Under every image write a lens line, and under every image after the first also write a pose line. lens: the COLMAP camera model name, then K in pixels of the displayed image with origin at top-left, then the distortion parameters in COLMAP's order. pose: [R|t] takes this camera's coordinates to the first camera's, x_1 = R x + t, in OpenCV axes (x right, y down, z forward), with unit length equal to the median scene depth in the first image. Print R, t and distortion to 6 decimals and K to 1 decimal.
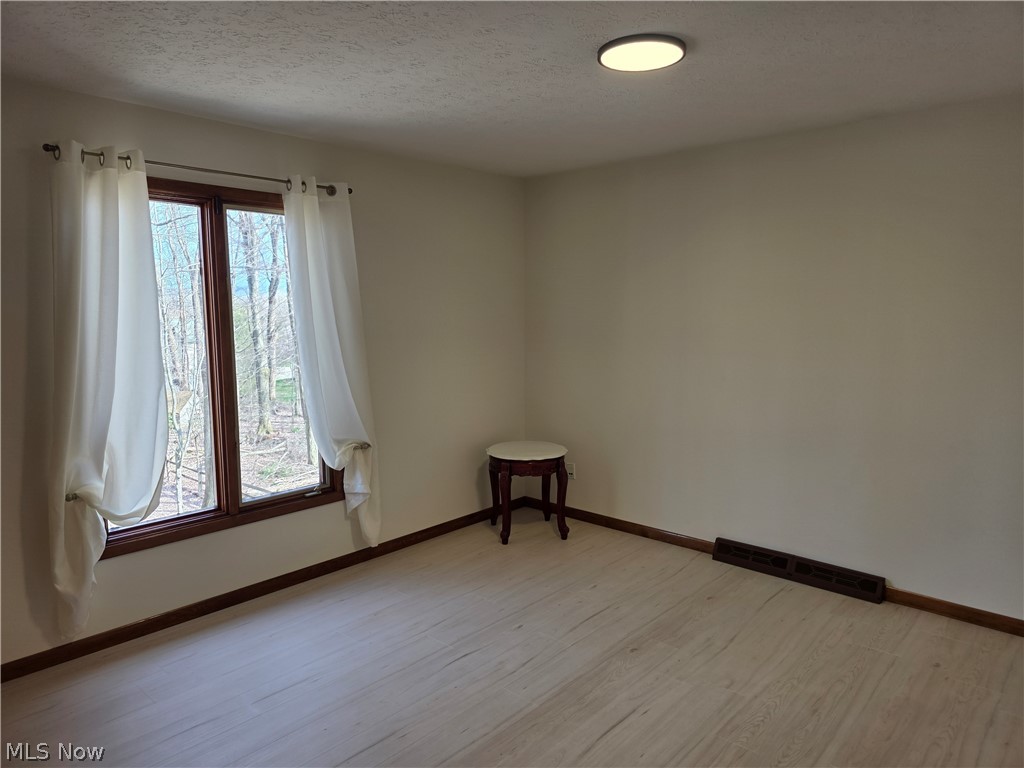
lens RADIAL K [[685.4, 0, 515.2], [0, 685.4, 390.2], [0, 0, 1]] dist [0.054511, -0.051425]
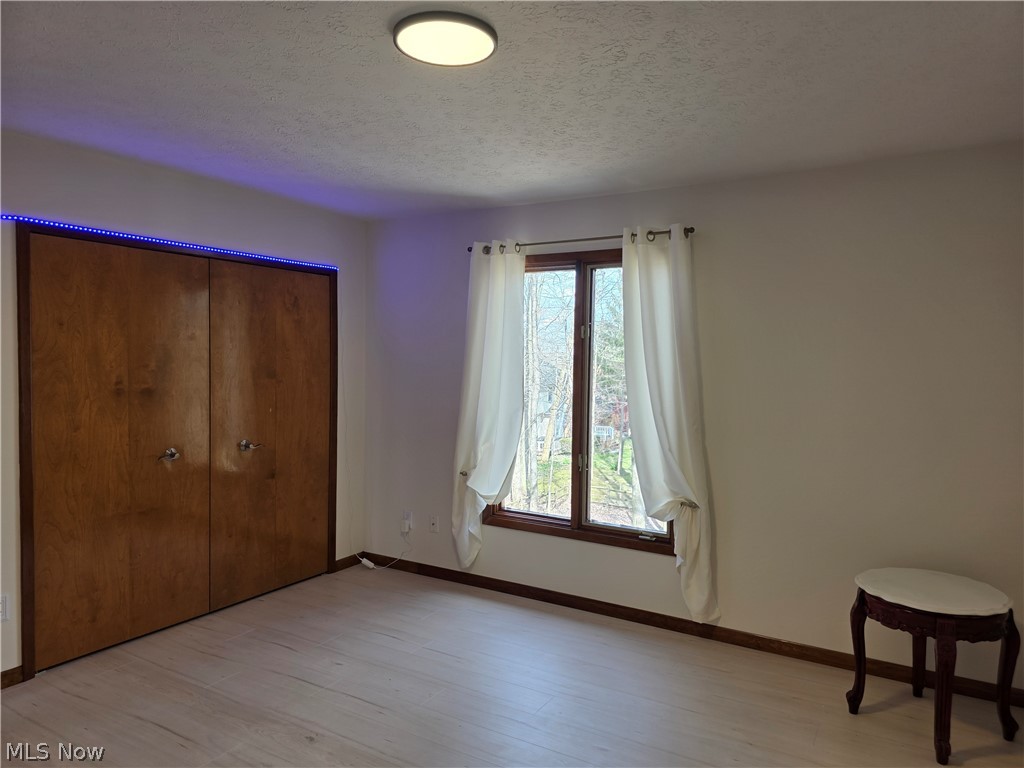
lens RADIAL K [[685.4, 0, 515.2], [0, 685.4, 390.2], [0, 0, 1]] dist [0.054511, -0.051425]
pose [[0.187045, 0.053473, -0.980895, 0.707647], [-0.138150, 0.990026, 0.027628, -0.069915], [0.972589, 0.130343, 0.192566, 0.662075]]
